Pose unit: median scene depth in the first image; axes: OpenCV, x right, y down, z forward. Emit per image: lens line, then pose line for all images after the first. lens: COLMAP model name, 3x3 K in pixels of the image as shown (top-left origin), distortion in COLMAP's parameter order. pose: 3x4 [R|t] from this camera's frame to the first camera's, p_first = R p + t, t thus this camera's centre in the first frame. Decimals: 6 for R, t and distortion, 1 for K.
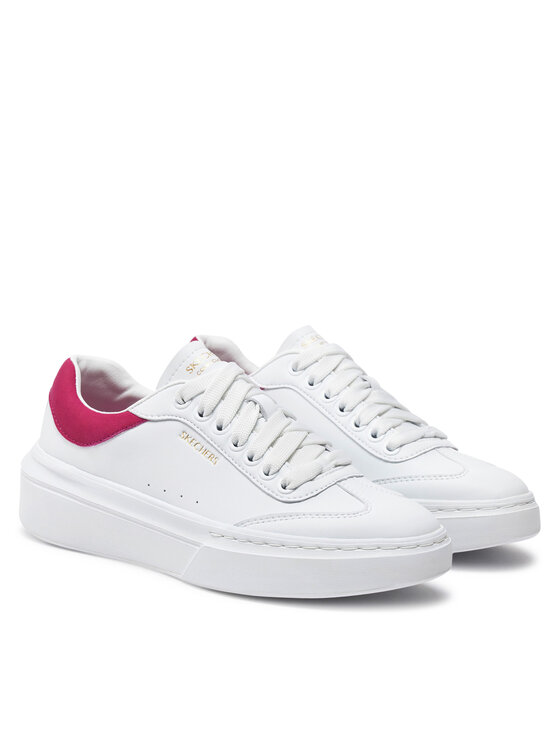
lens RADIAL K [[2206.2, 0, 279.9], [0, 2206.2, 373.2], [0, 0, 1]] dist [0.178552, 0.000000]
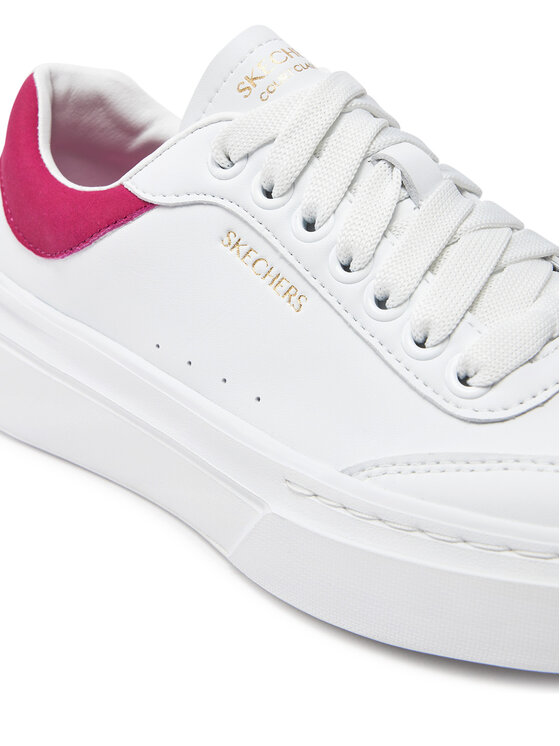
lens RADIAL K [[1383.4, 0, 279.8], [0, 1383.4, 372.2], [0, 0, 1]] dist [-0.149821, 0.000000]
pose [[0.995876, -0.001313, -0.090714, -0.008561], [0.019812, 0.978911, 0.203325, -0.002007], [0.088533, -0.204284, 0.974900, 0.728615]]
